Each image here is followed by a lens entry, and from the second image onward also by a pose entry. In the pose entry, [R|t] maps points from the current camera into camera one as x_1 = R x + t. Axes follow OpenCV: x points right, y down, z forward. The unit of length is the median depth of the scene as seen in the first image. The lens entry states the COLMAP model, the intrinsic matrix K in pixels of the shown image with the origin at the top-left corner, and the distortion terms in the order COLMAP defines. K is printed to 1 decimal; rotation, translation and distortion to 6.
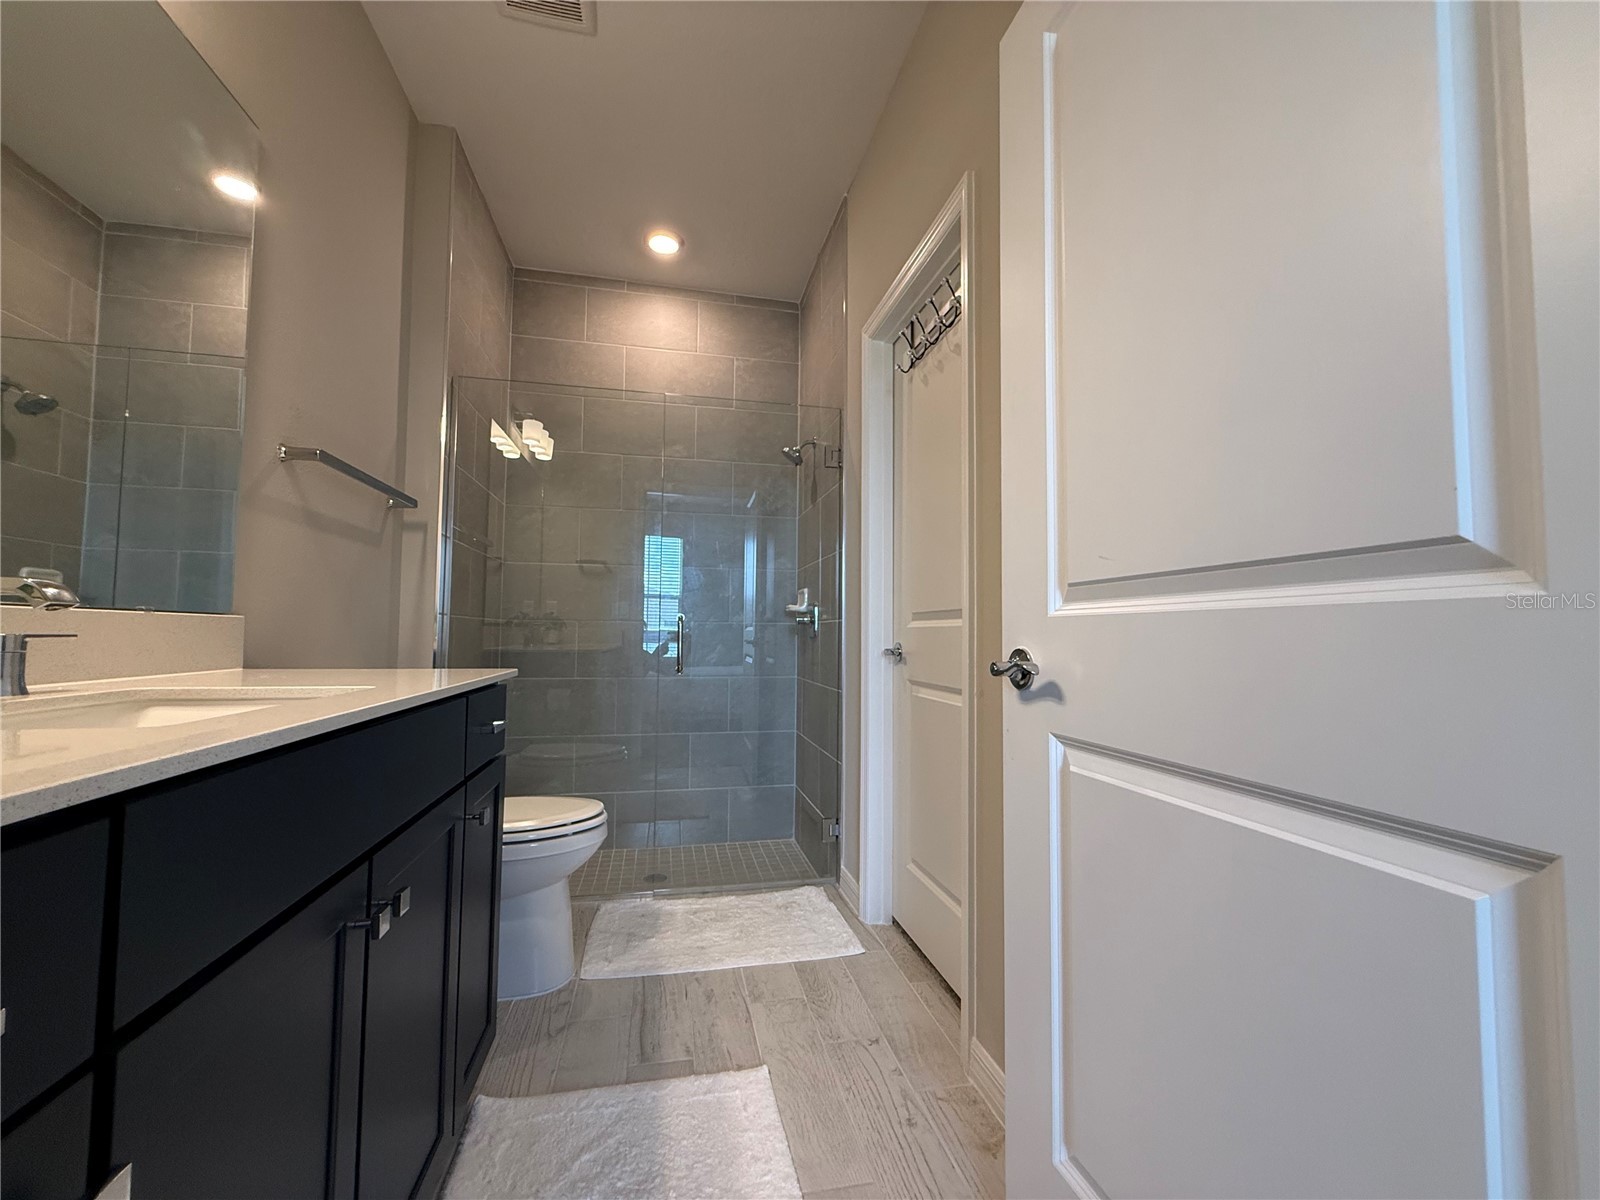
lens RADIAL K [[639.5, 0, 794.9], [0, 639.5, 605.4], [0, 0, 1]] dist [-0.000572, -0.000081]
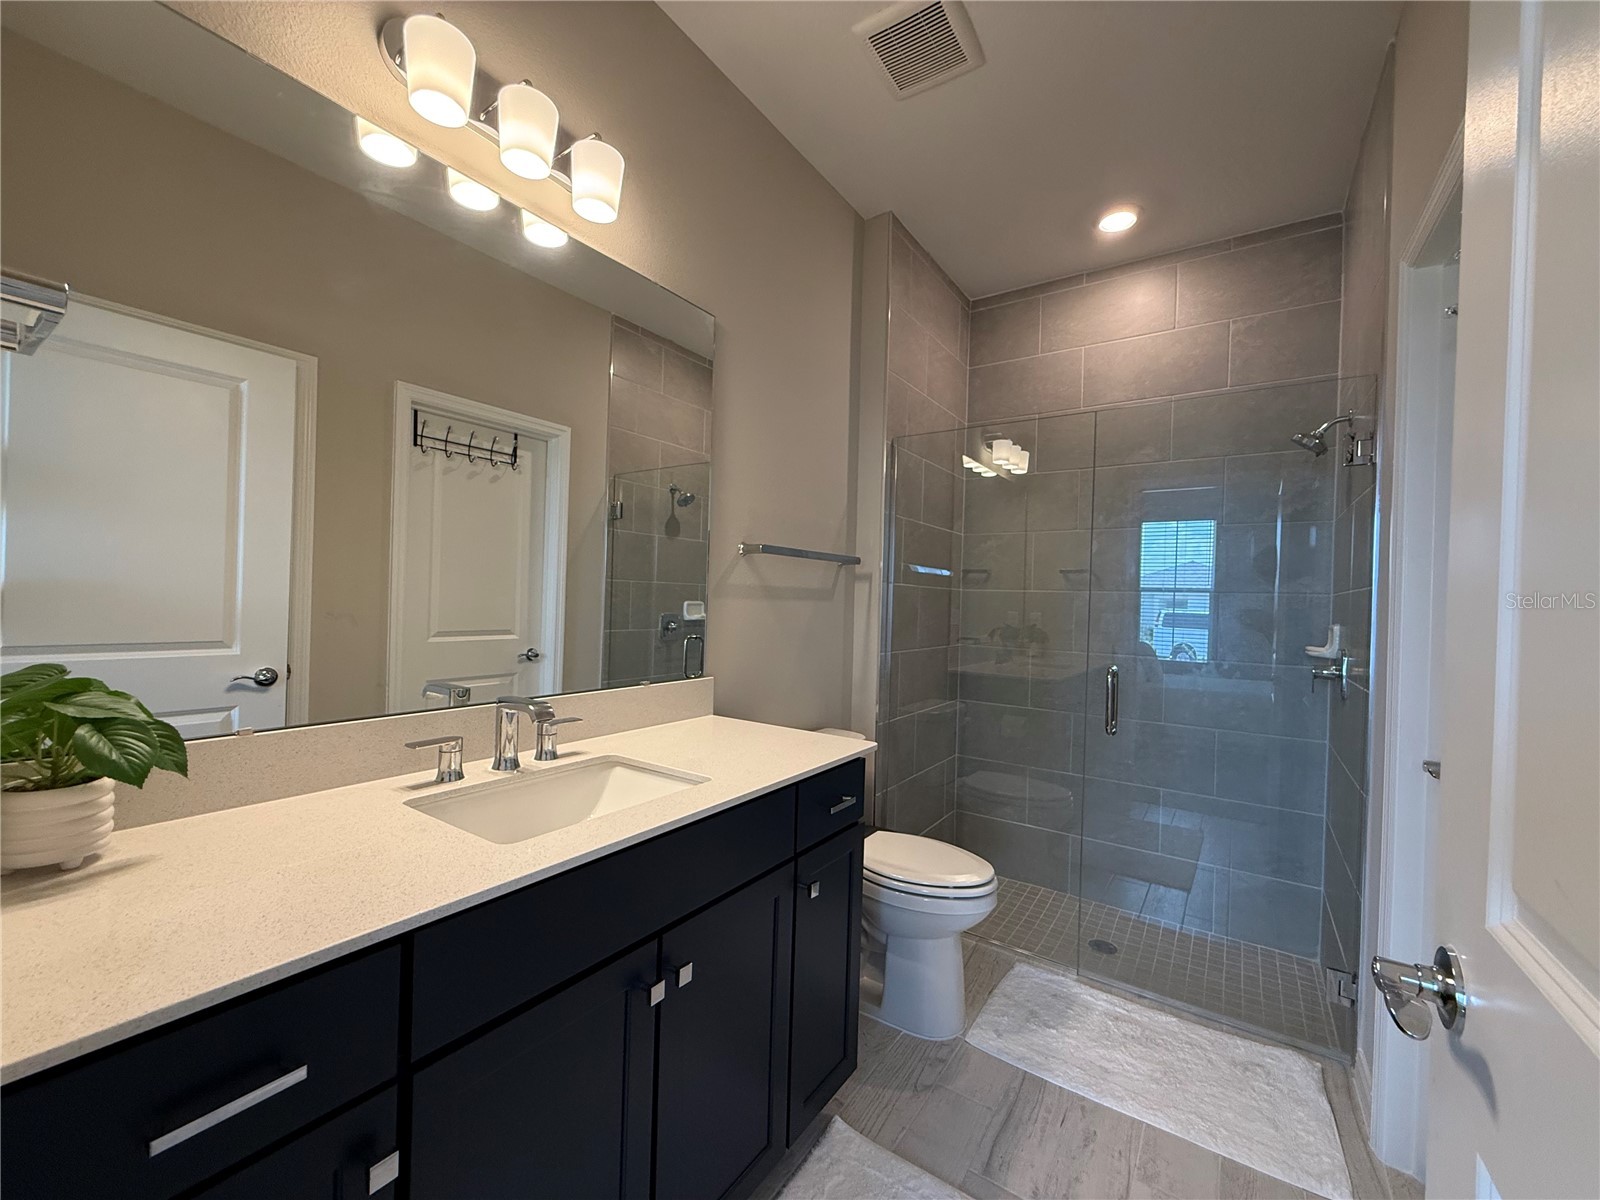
lens RADIAL K [[639.5, 0, 797.7], [0, 639.5, 604.5], [0, 0, 1]] dist [-0.000572, -0.000081]
pose [[0.690385, 0.014019, -0.723307, 0.176718], [0.013445, 0.999391, 0.032203, -0.121704], [0.723318, -0.031958, 0.689776, 0.119336]]
